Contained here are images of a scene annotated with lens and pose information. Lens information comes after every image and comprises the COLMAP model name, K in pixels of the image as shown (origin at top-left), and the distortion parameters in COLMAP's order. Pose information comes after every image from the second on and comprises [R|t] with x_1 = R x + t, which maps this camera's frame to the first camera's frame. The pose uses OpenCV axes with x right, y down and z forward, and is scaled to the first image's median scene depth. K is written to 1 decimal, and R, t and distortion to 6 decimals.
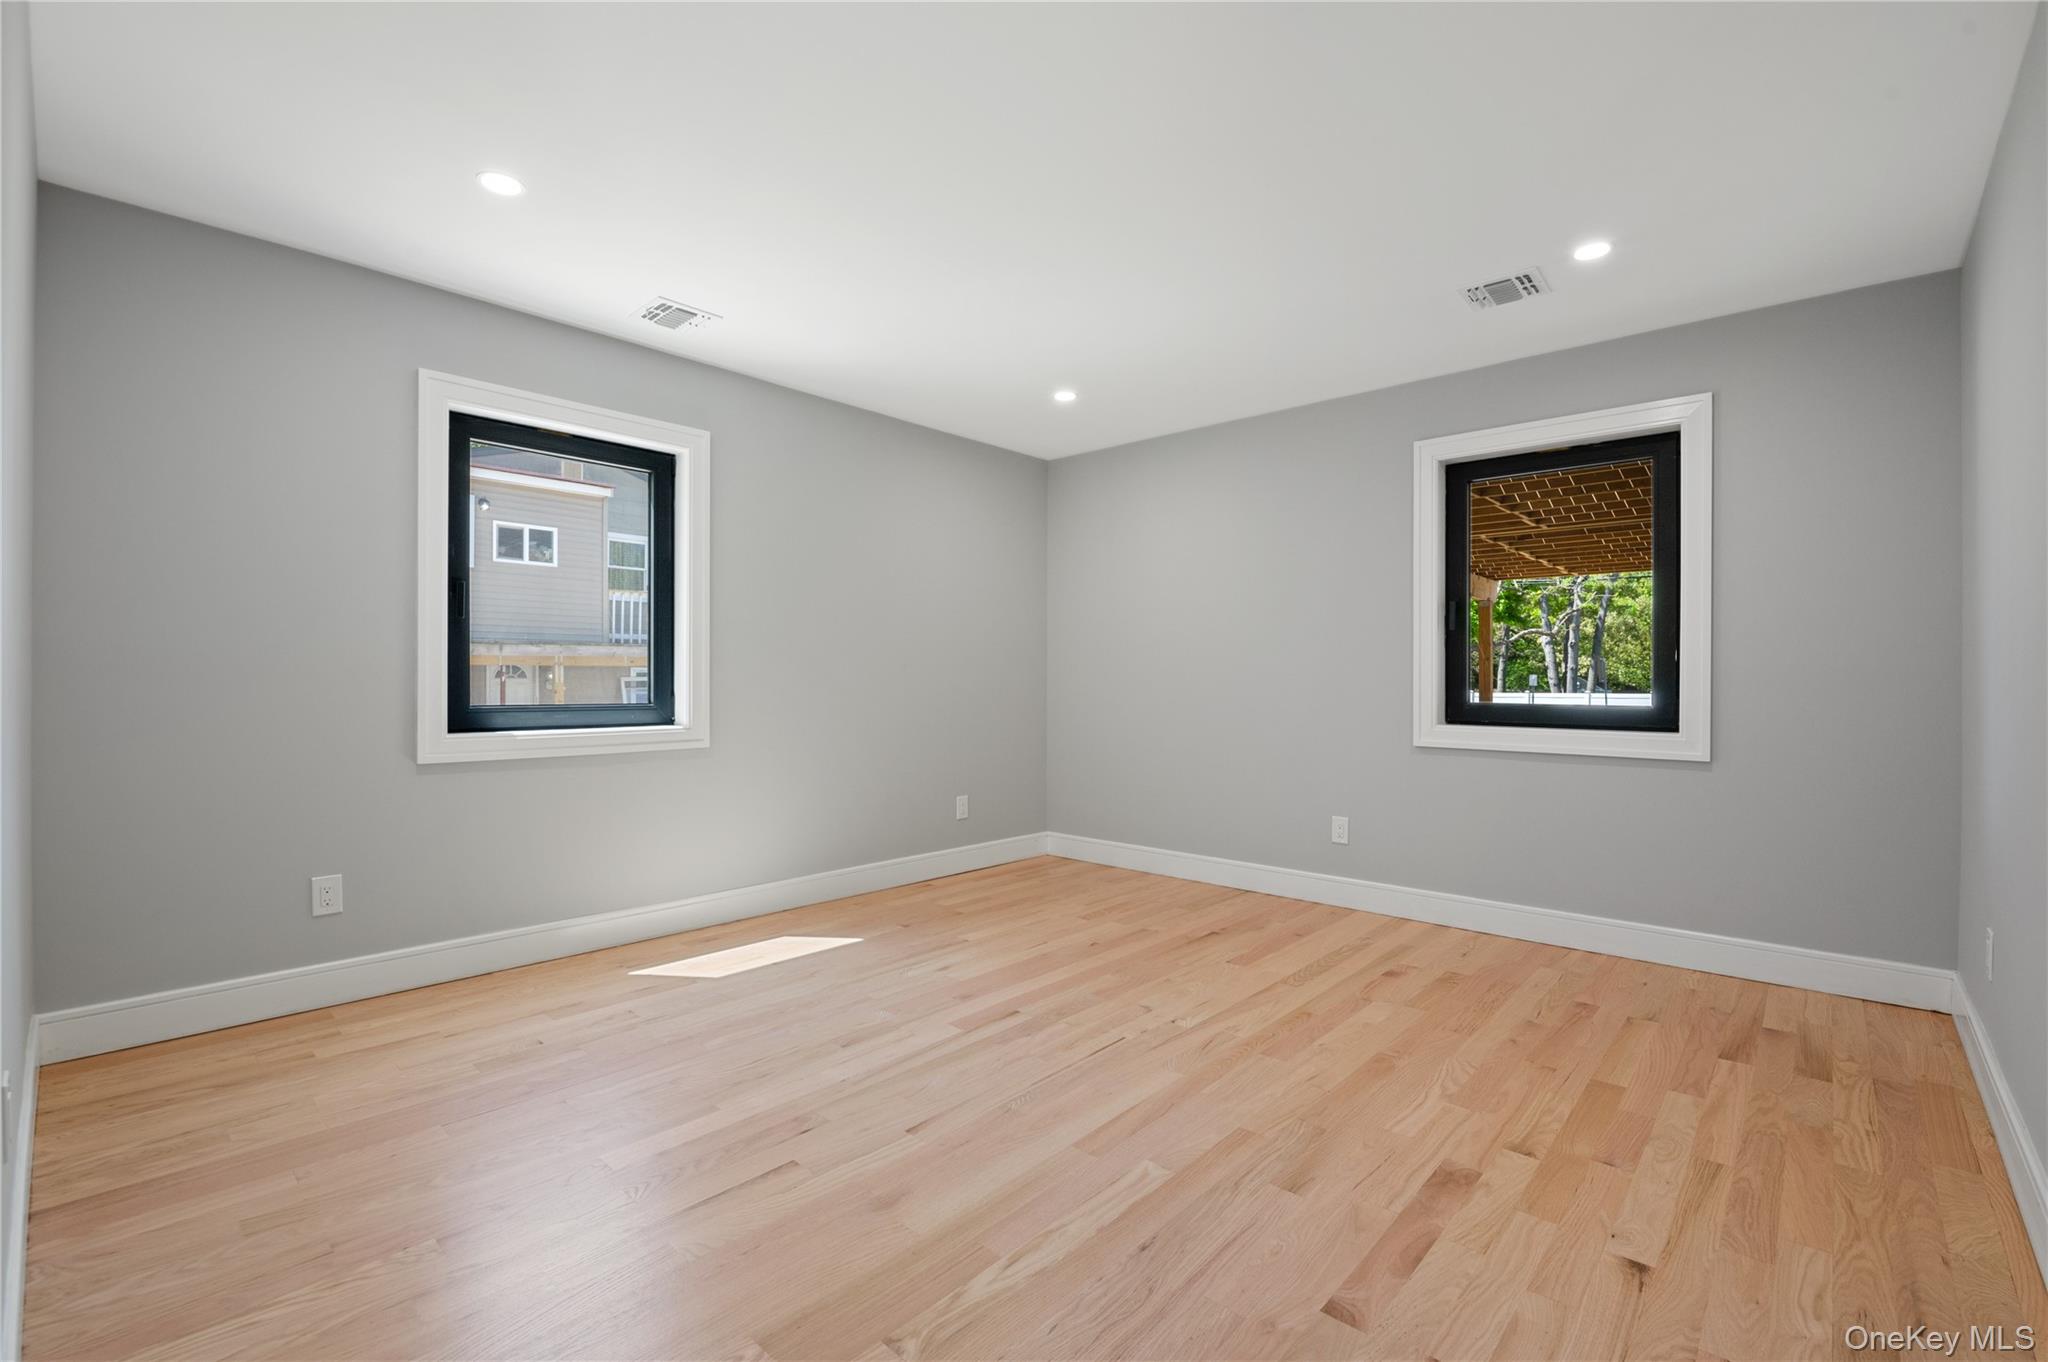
lens RADIAL K [[887.4, 0, 1033.8], [0, 887.4, 682.2], [0, 0, 1]] dist [-0.007811, -0.001949]
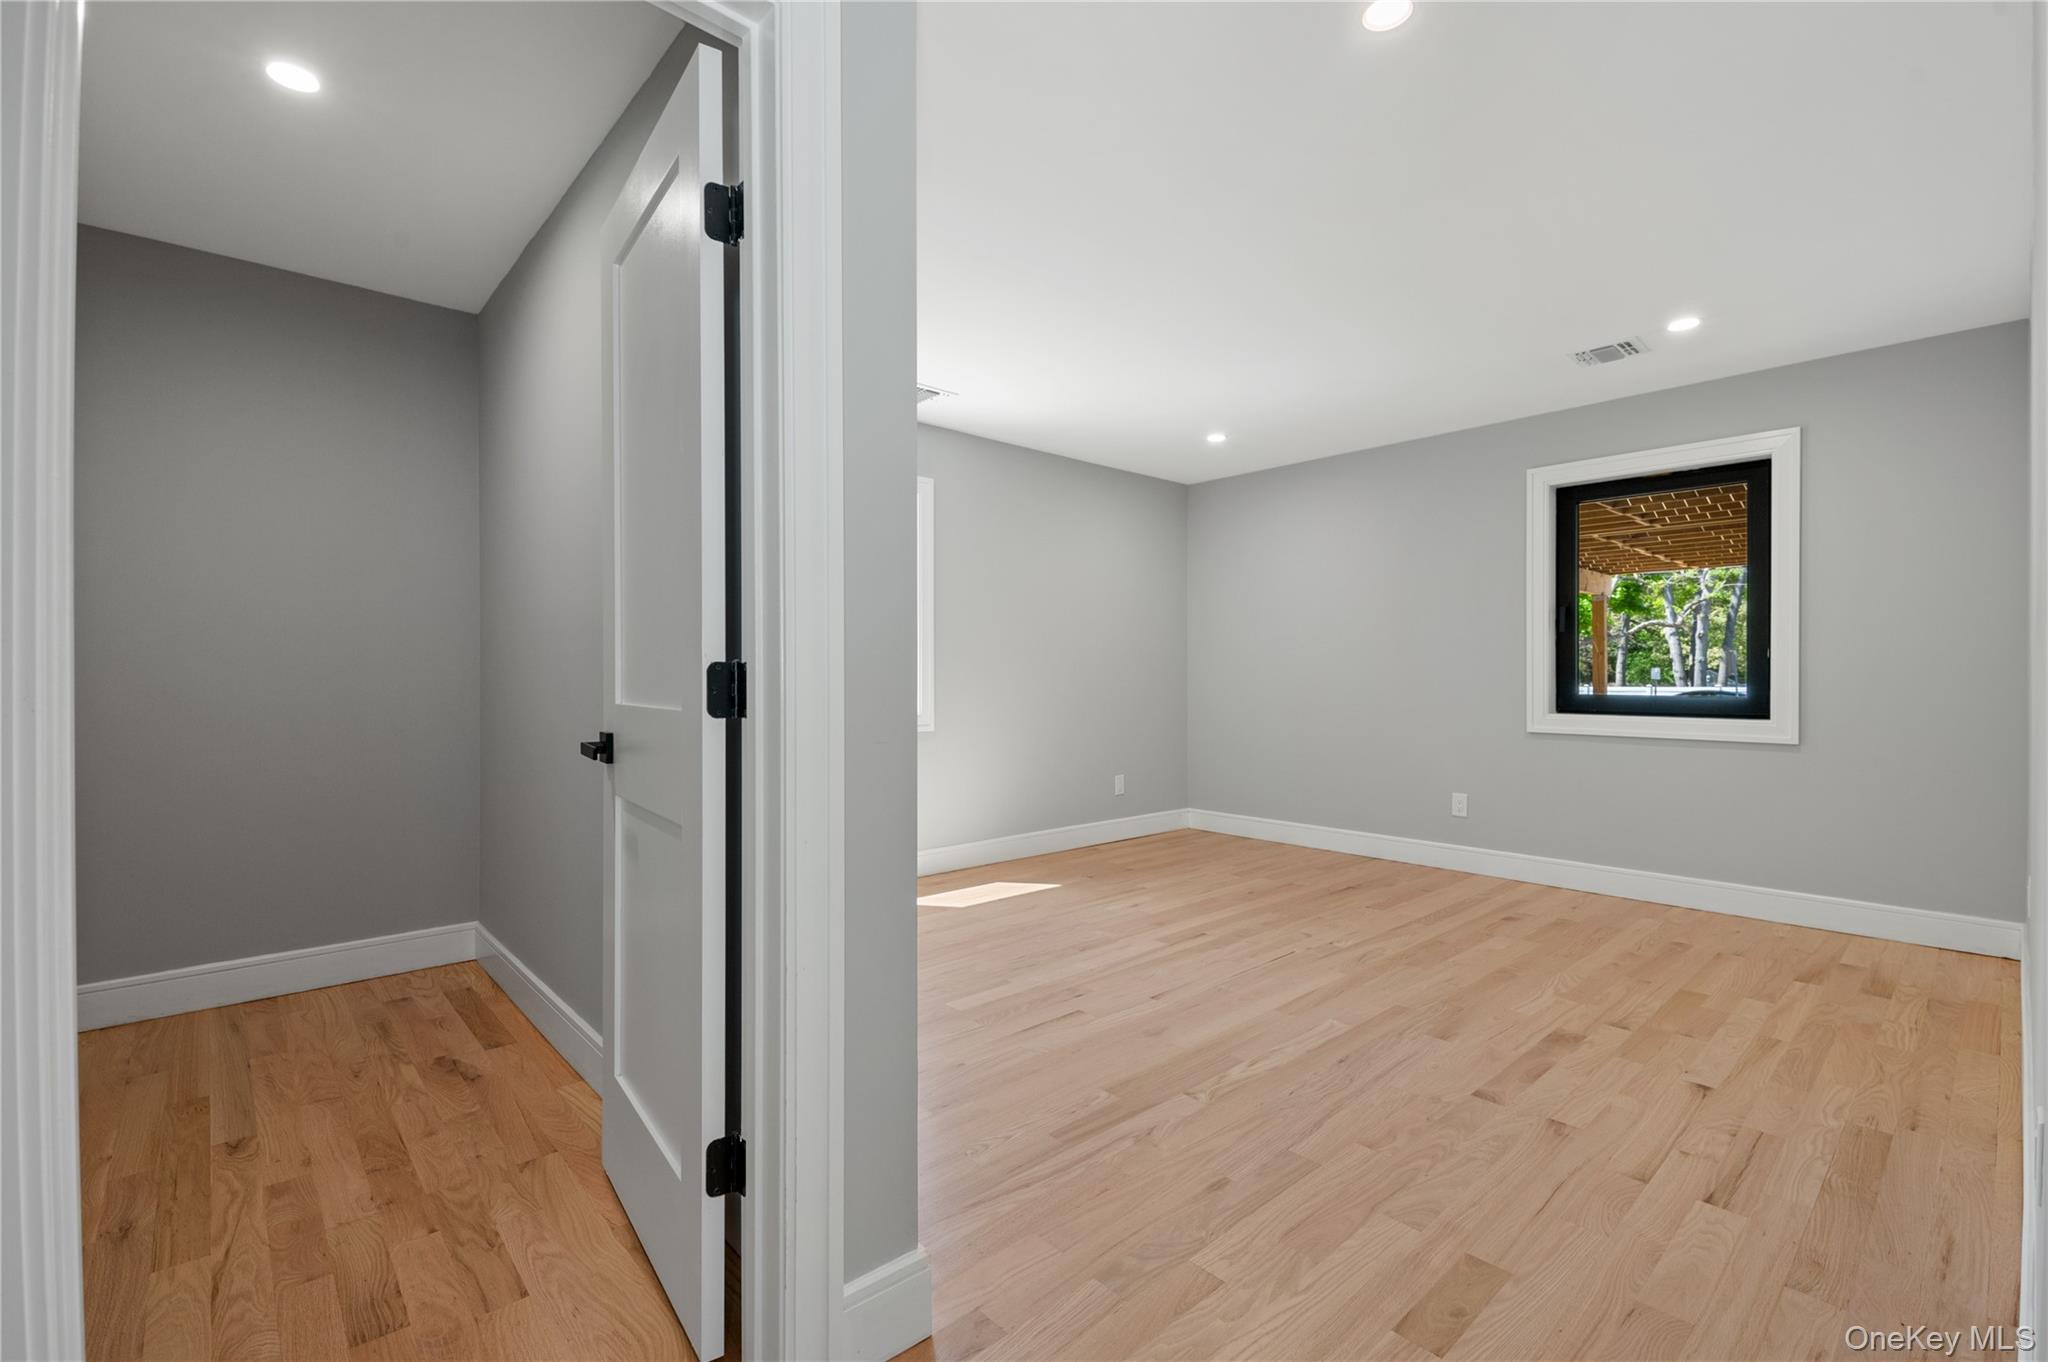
lens RADIAL K [[887.4, 0, 1007.9], [0, 887.4, 683.8], [0, 0, 1]] dist [-0.007811, -0.001949]
pose [[0.992809, -0.004454, -0.119626, -0.145186], [0.005085, 0.999975, 0.004970, -0.000037], [0.119601, -0.005543, 0.992807, -0.308983]]
